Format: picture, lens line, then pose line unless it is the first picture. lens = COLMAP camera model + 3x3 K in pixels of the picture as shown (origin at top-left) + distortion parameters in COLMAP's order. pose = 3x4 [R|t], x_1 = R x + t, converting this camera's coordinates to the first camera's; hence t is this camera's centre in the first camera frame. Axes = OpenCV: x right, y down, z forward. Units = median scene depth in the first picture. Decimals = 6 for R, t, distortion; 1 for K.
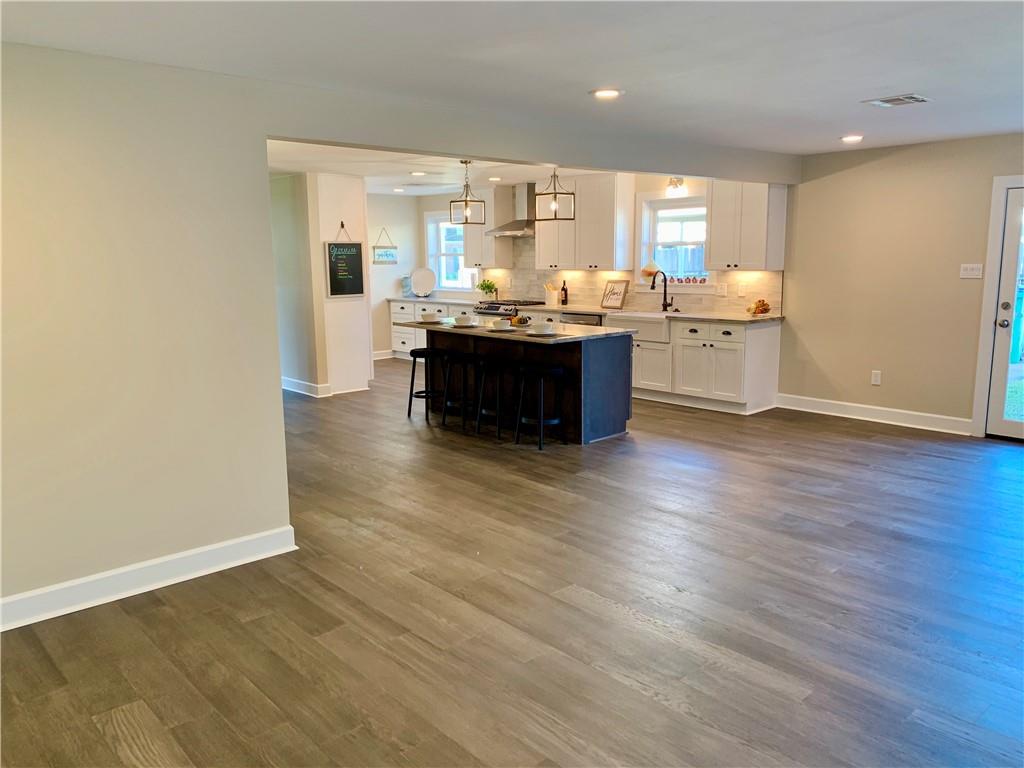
lens RADIAL K [[775.2, 0, 512.0], [0, 775.2, 384.0], [0, 0, 1]] dist [0.093915, -0.113696]
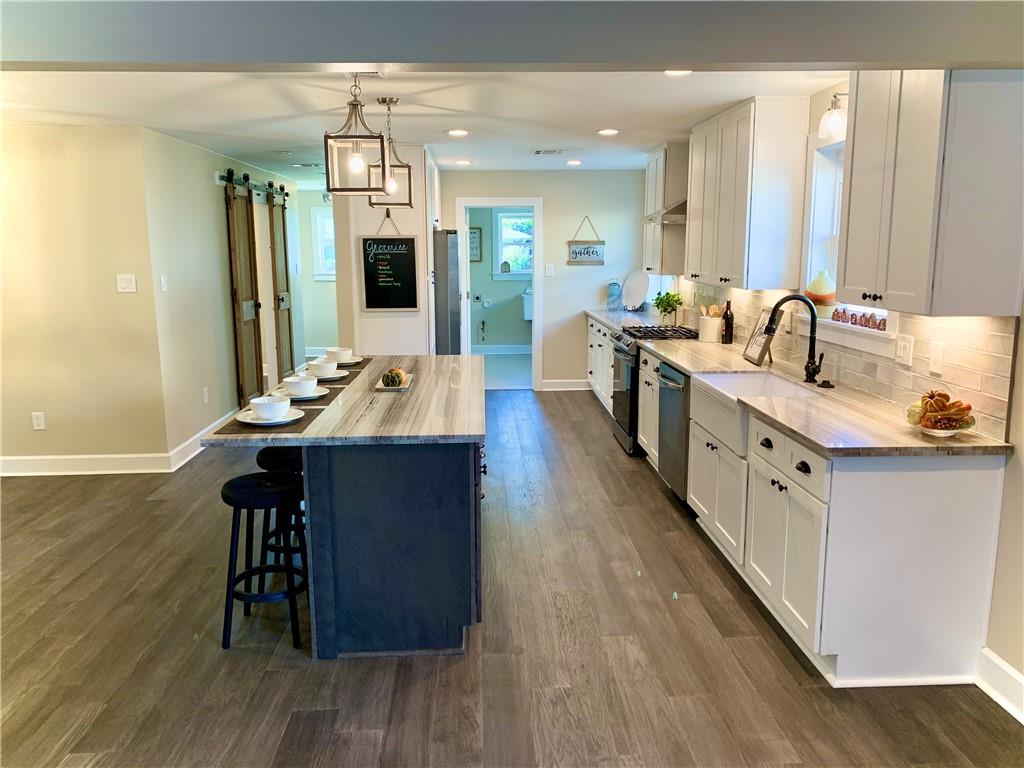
lens RADIAL K [[775.2, 0, 512.0], [0, 775.2, 384.0], [0, 0, 1]] dist [0.093915, -0.113696]
pose [[0.772407, 0.116744, -0.624306, 0.317821], [-0.109390, 0.992726, 0.050298, -0.087269], [0.625637, 0.029442, 0.779559, 0.470683]]
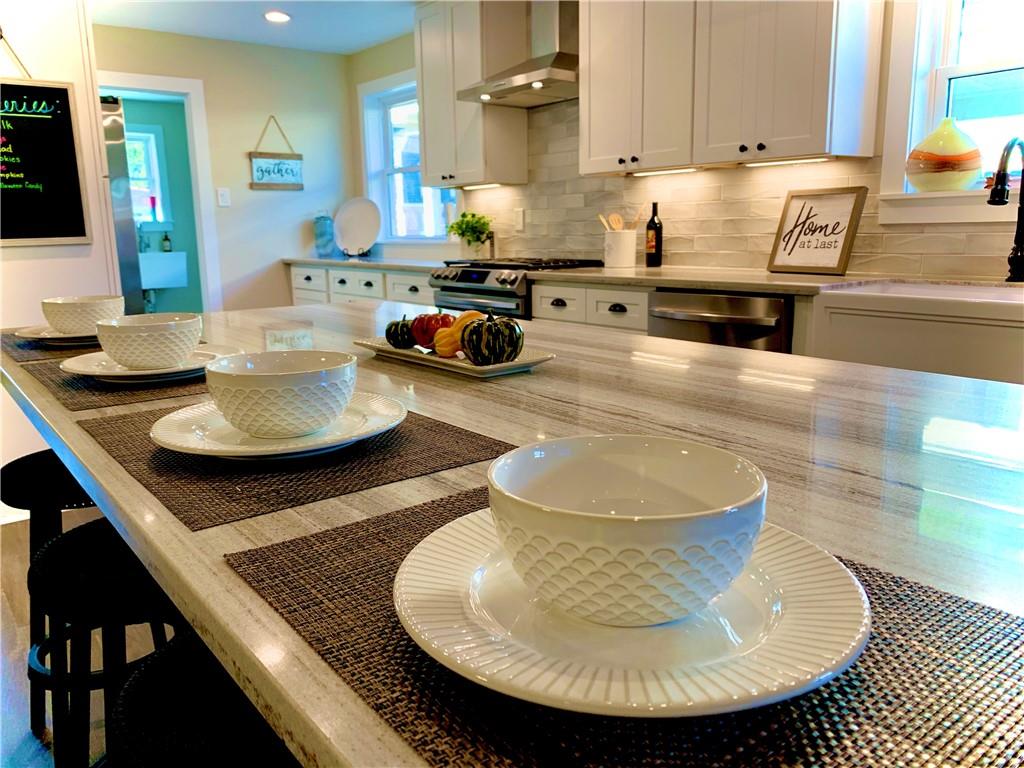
lens RADIAL K [[775.2, 0, 512.0], [0, 775.2, 384.0], [0, 0, 1]] dist [0.093915, -0.113696]
pose [[0.998216, 0.000938, -0.059698, 0.020381], [0.001258, 0.999324, 0.036735, -0.059188], [0.059692, -0.036745, 0.997540, 0.620386]]
